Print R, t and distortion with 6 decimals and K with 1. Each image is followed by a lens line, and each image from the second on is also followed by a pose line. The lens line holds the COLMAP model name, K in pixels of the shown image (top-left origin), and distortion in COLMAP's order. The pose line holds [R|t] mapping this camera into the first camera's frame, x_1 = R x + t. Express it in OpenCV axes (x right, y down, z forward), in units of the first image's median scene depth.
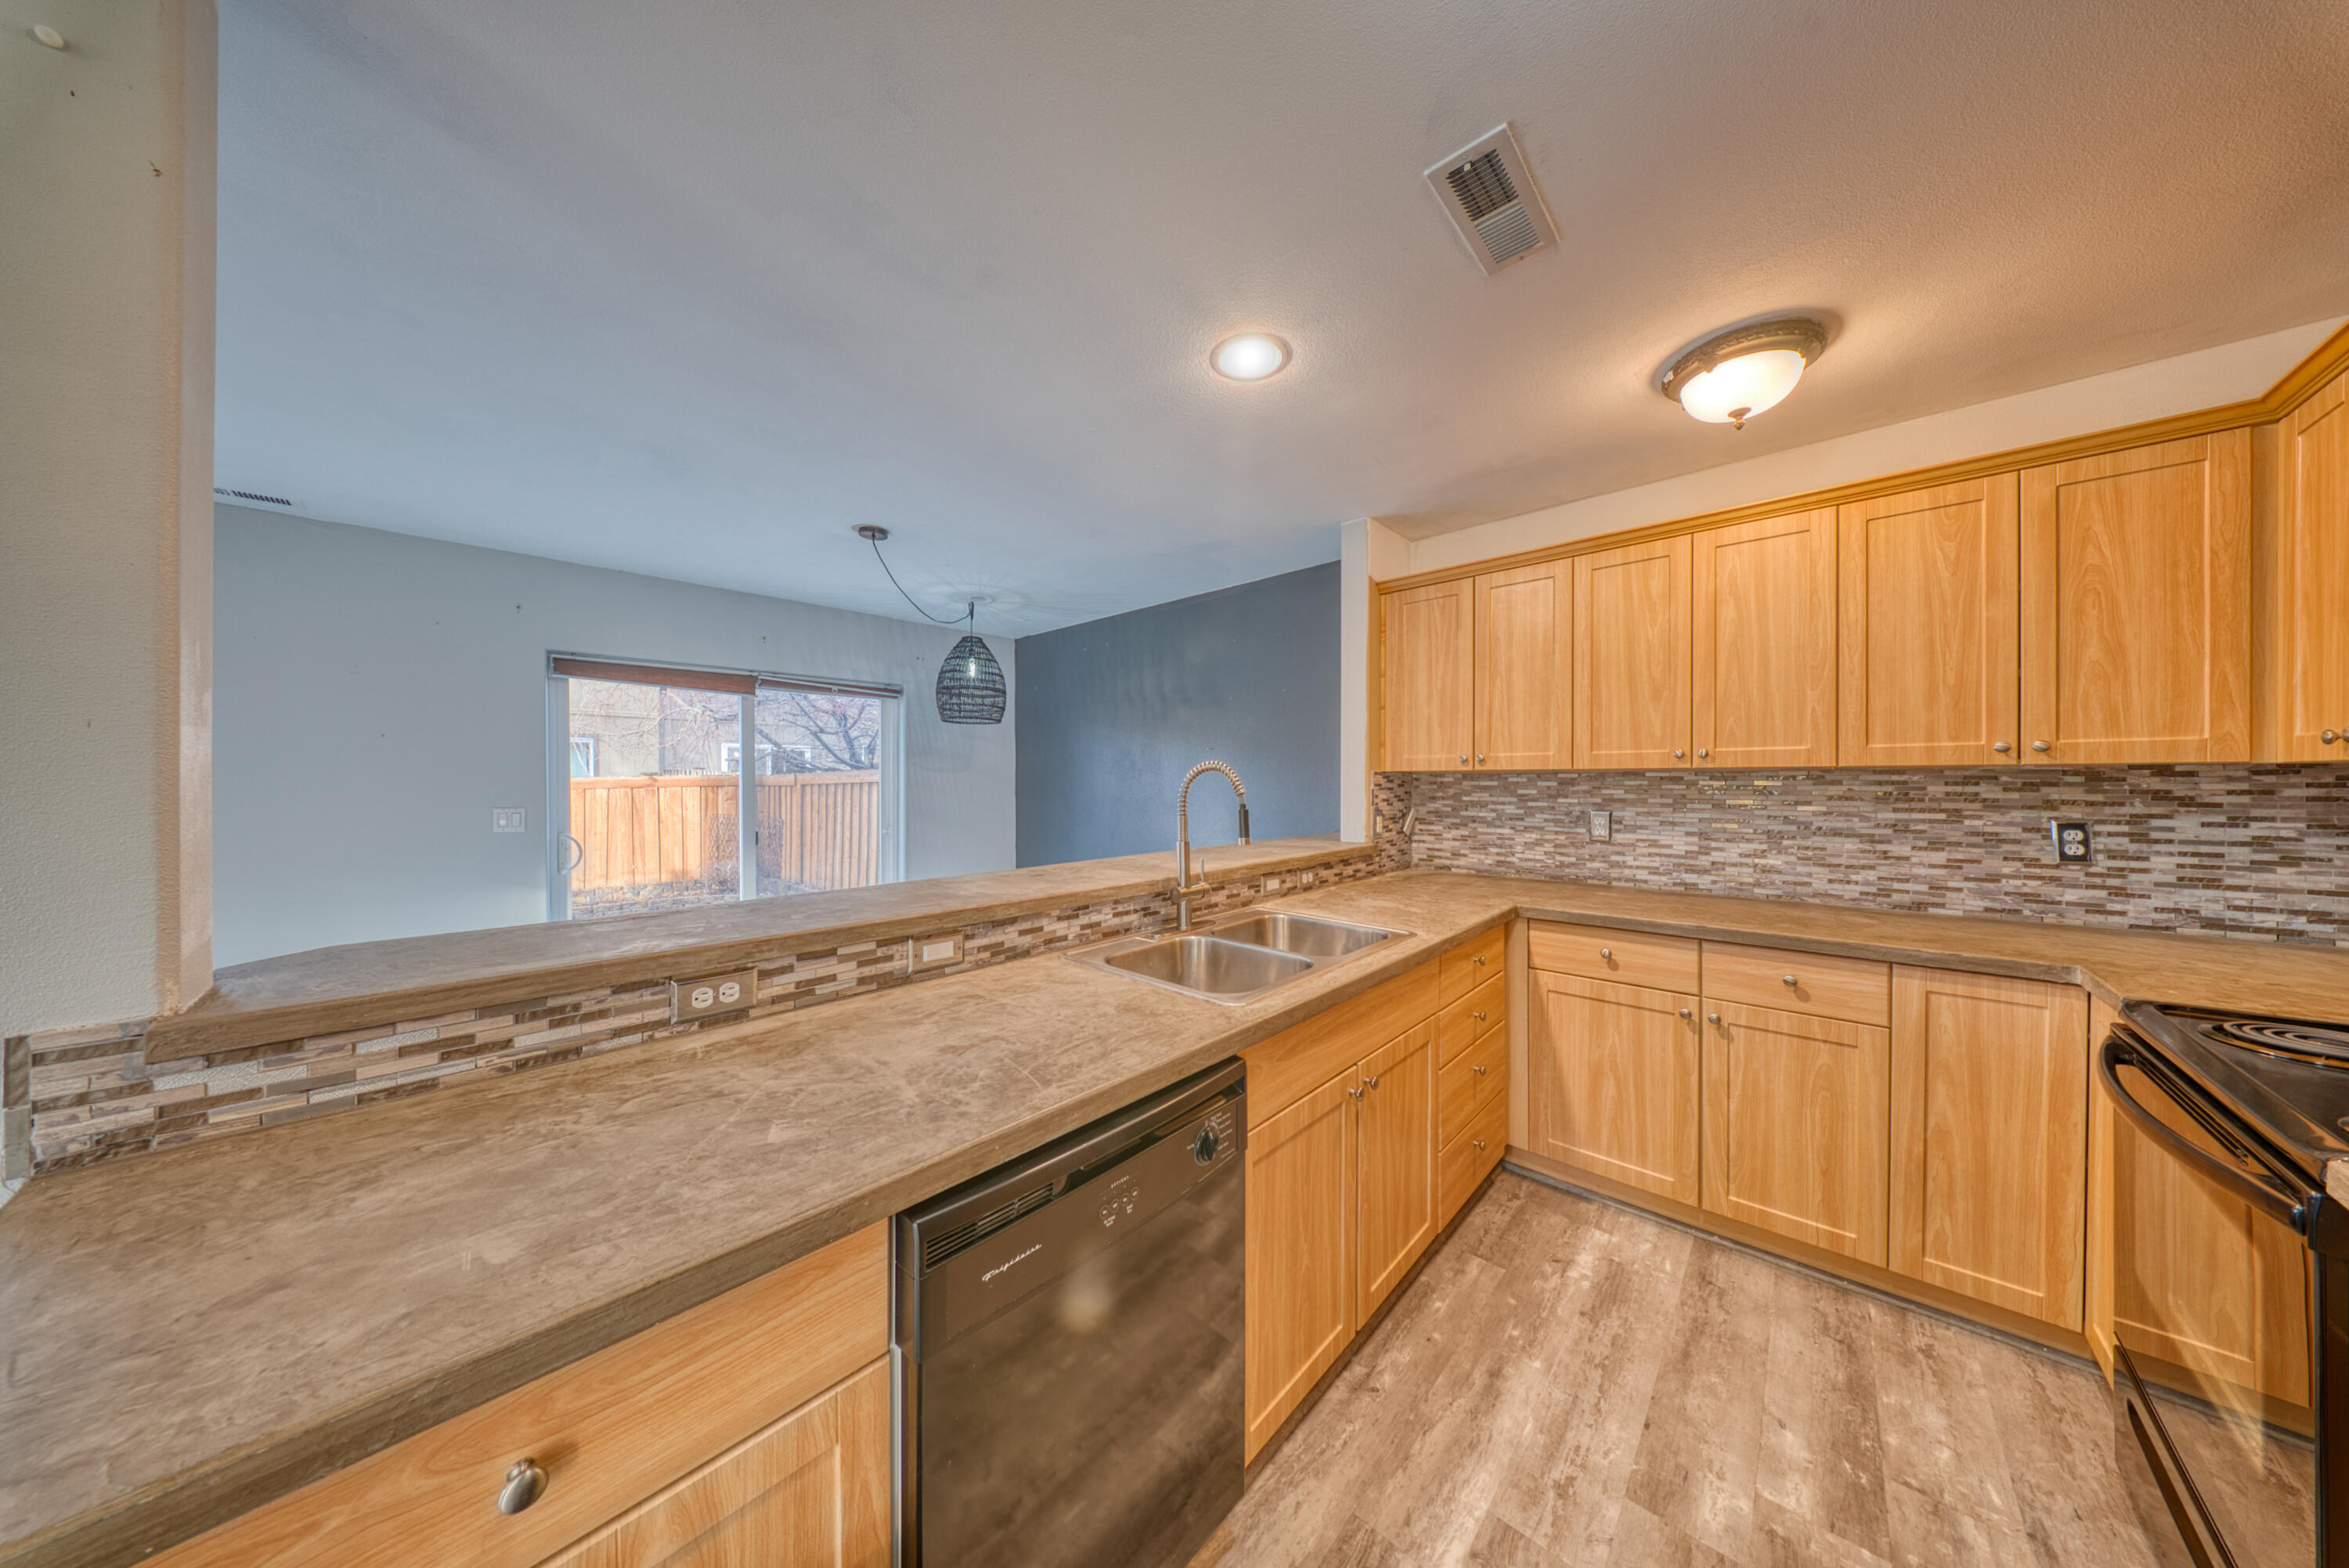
lens RADIAL K [[688.9, 0, 1172.6], [0, 688.9, 783.2], [0, 0, 1]] dist [0.006602, -0.003931]
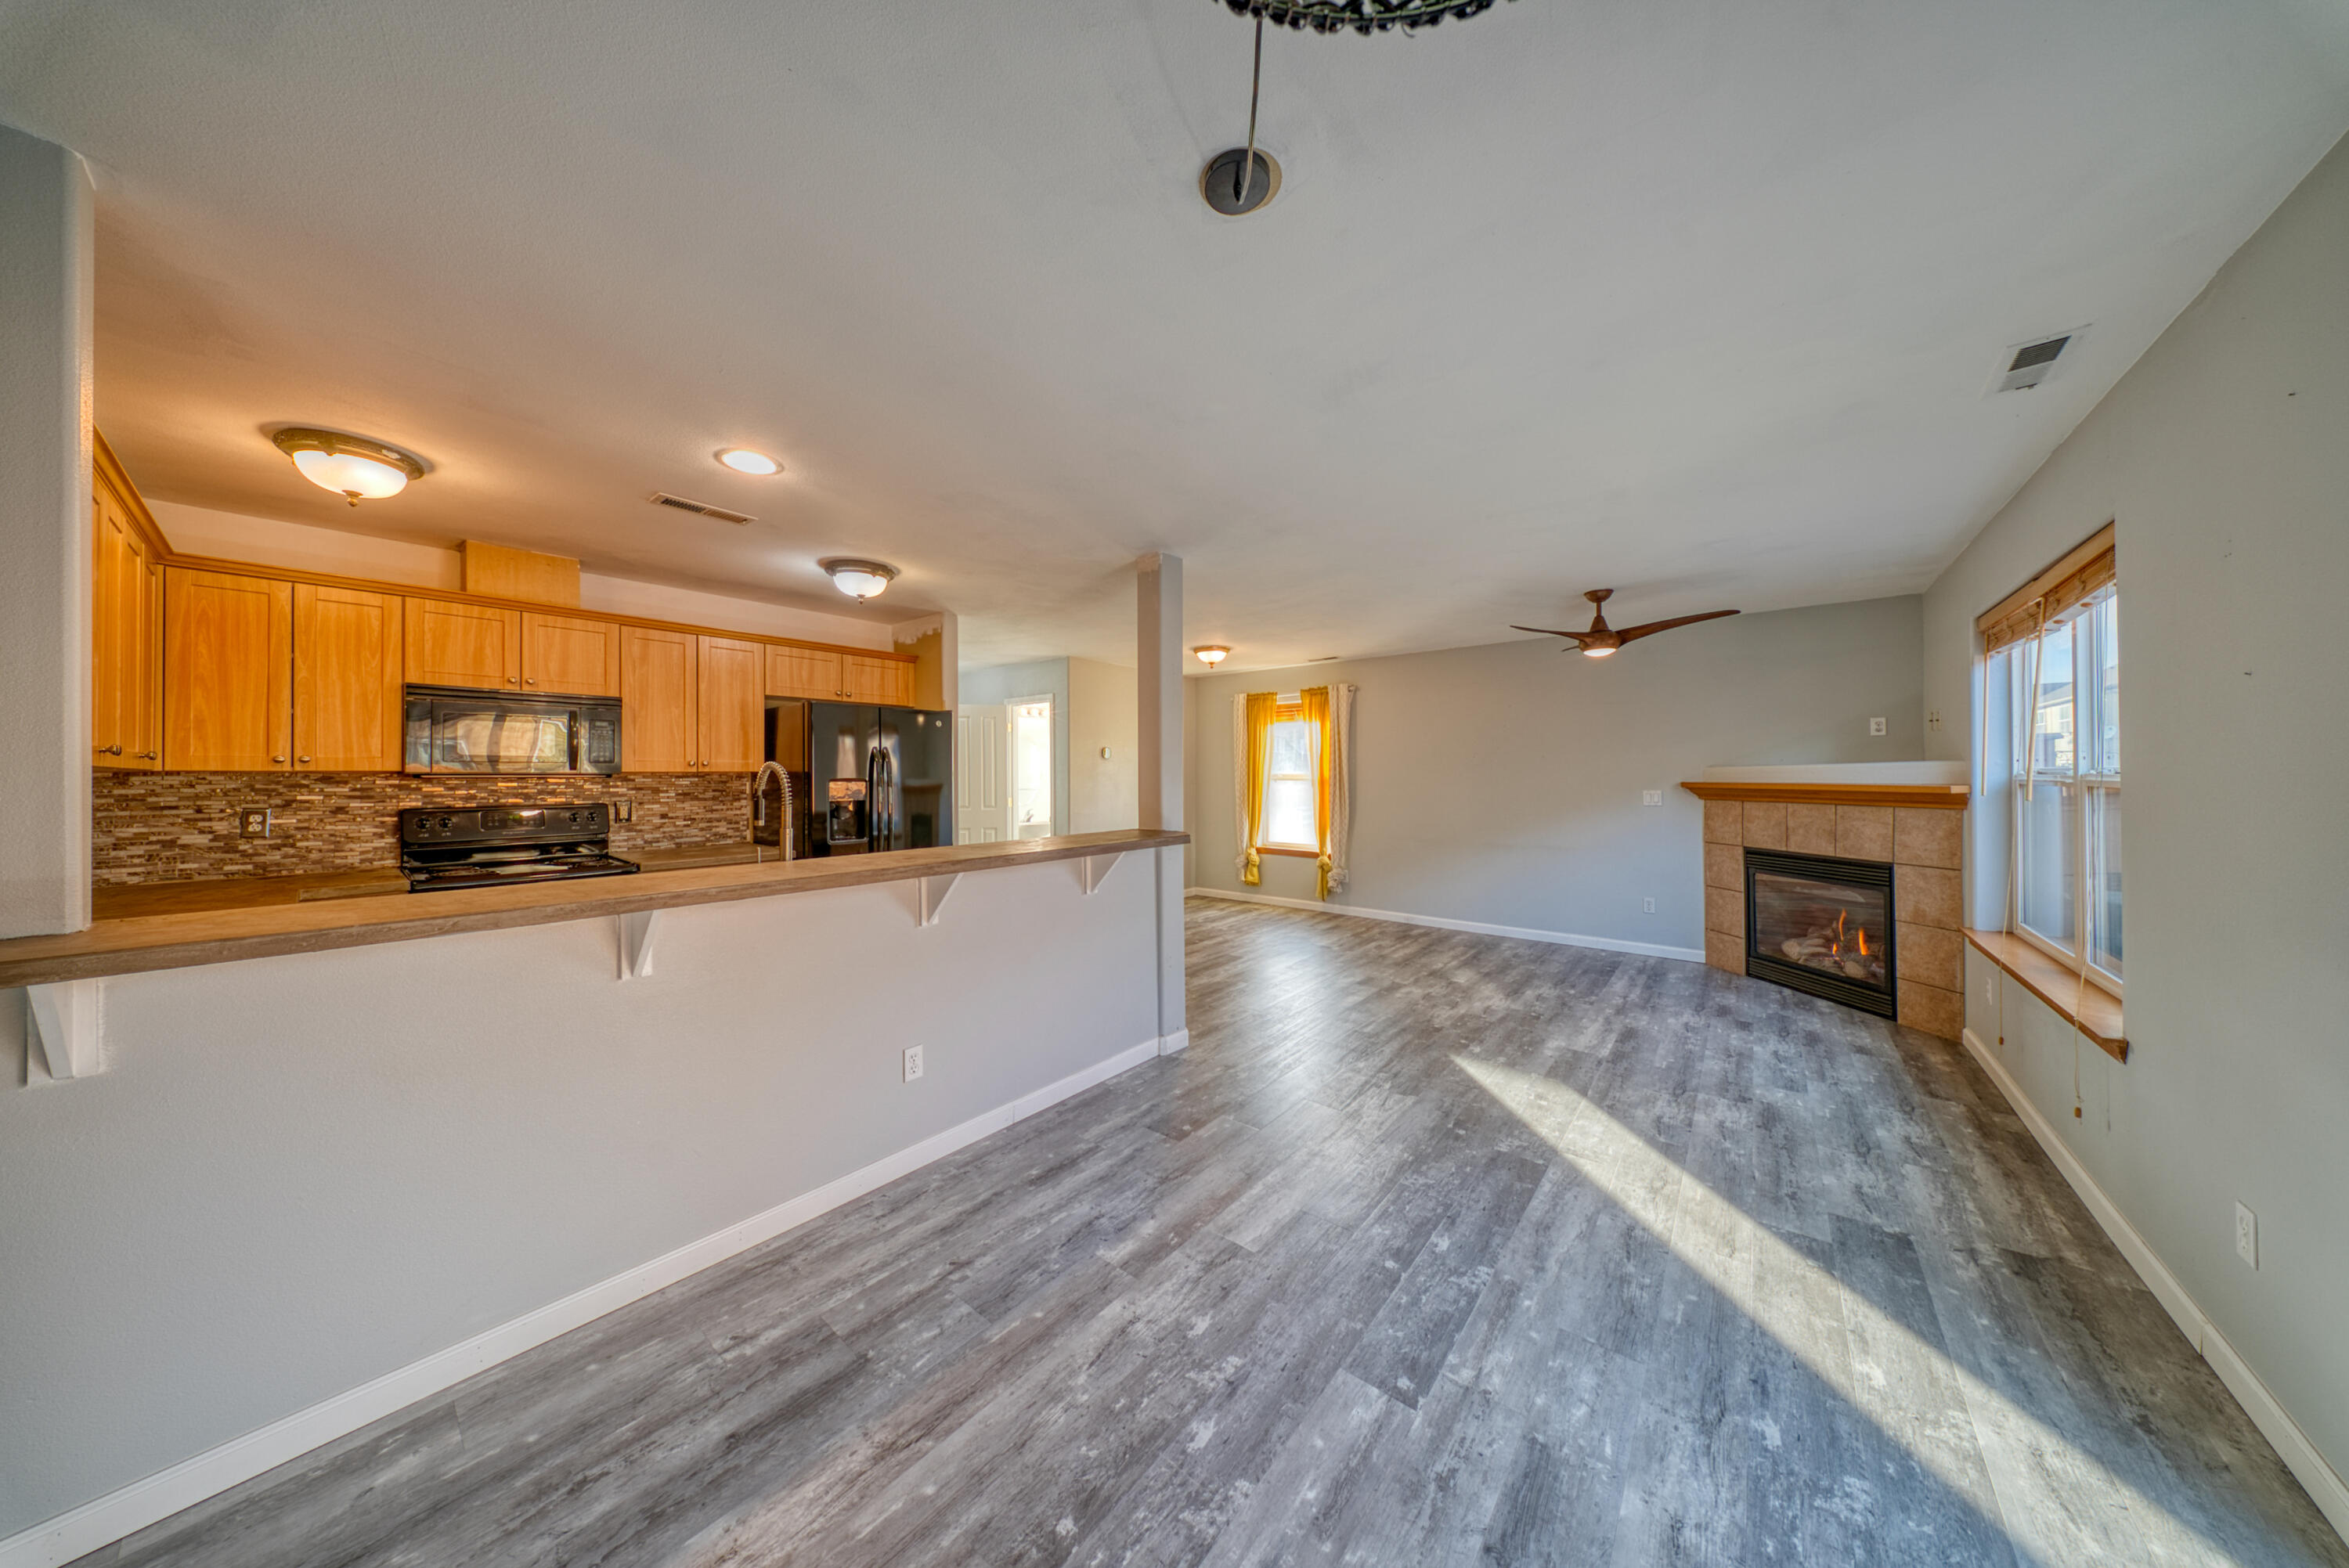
lens RADIAL K [[706.5, 0, 1170.3], [0, 706.5, 773.0], [0, 0, 1]] dist [0.003842, -0.004498]
pose [[-0.998602, 0.007498, -0.052317, -0.505132], [0.007439, 0.999971, 0.001327, -0.007005], [0.052326, 0.000936, -0.998630, 1.935547]]
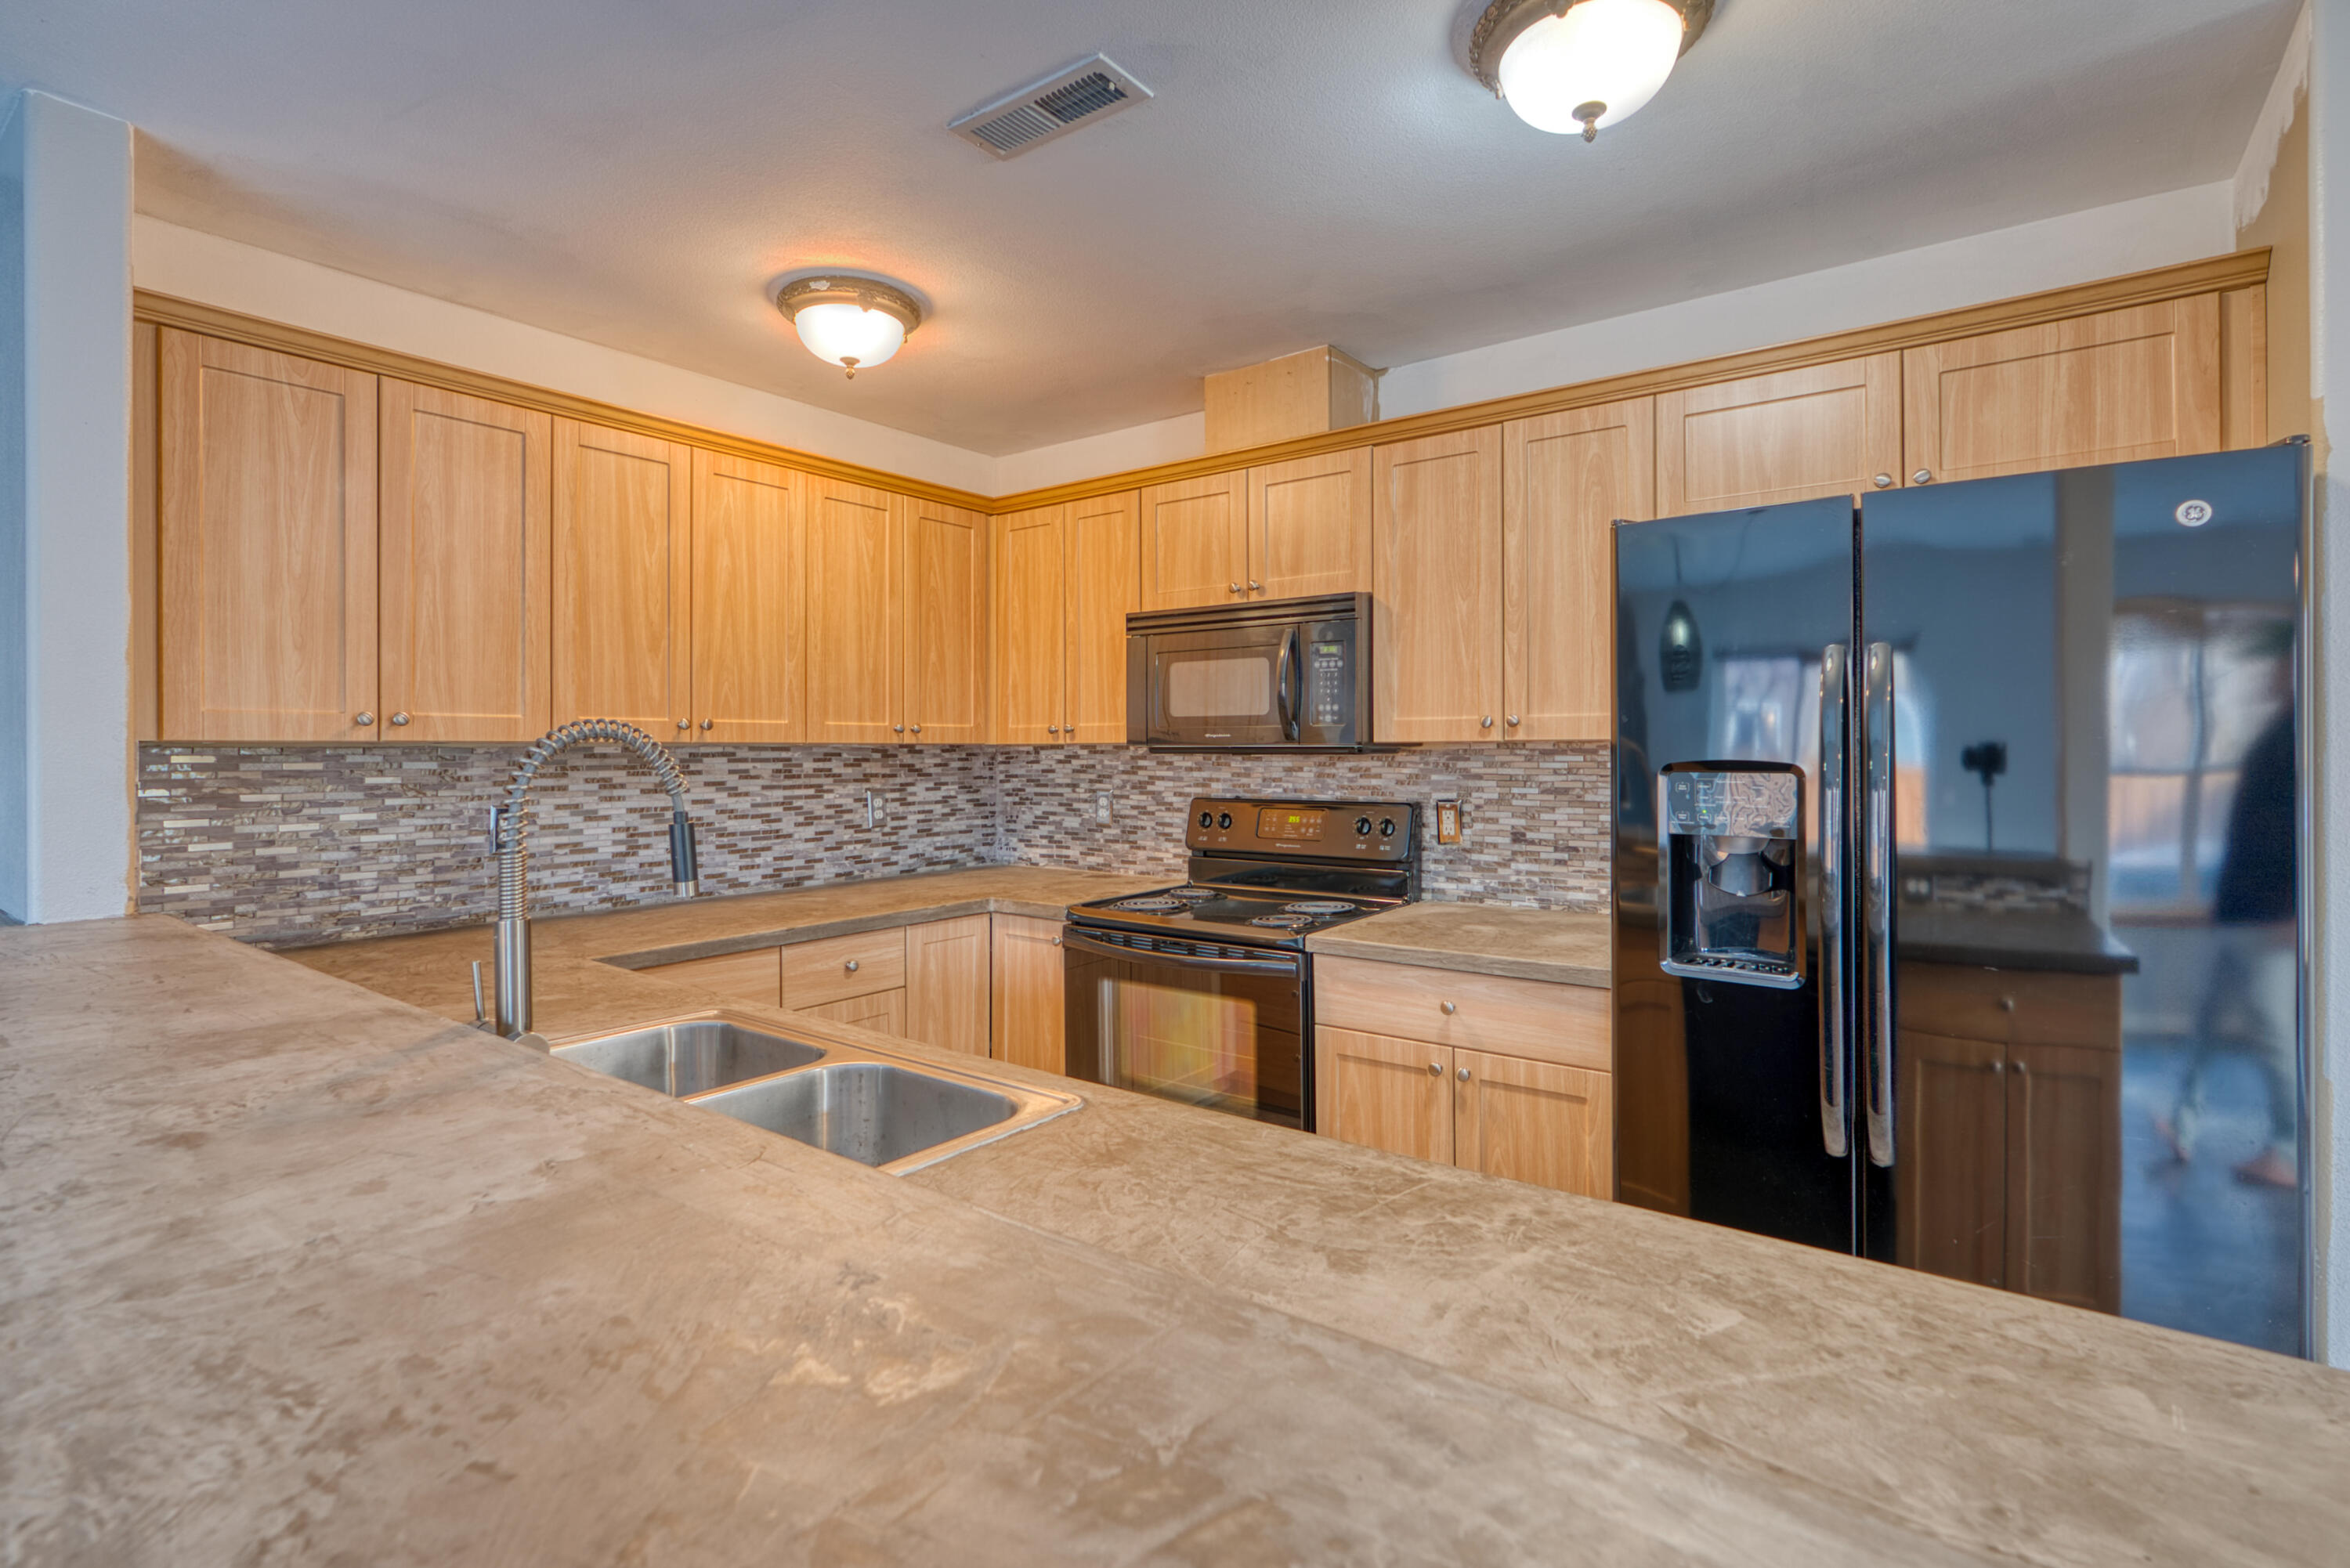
lens RADIAL K [[1106.7, 0, 1169.9], [0, 1106.7, 749.1], [0, 0, 1]] dist [-0.002627, 0.000208]
pose [[-0.098343, 0.003229, 0.995147, -0.564284], [0.007602, 0.999968, -0.002494, -0.007451], [-0.995123, 0.007319, -0.098365, 0.587789]]
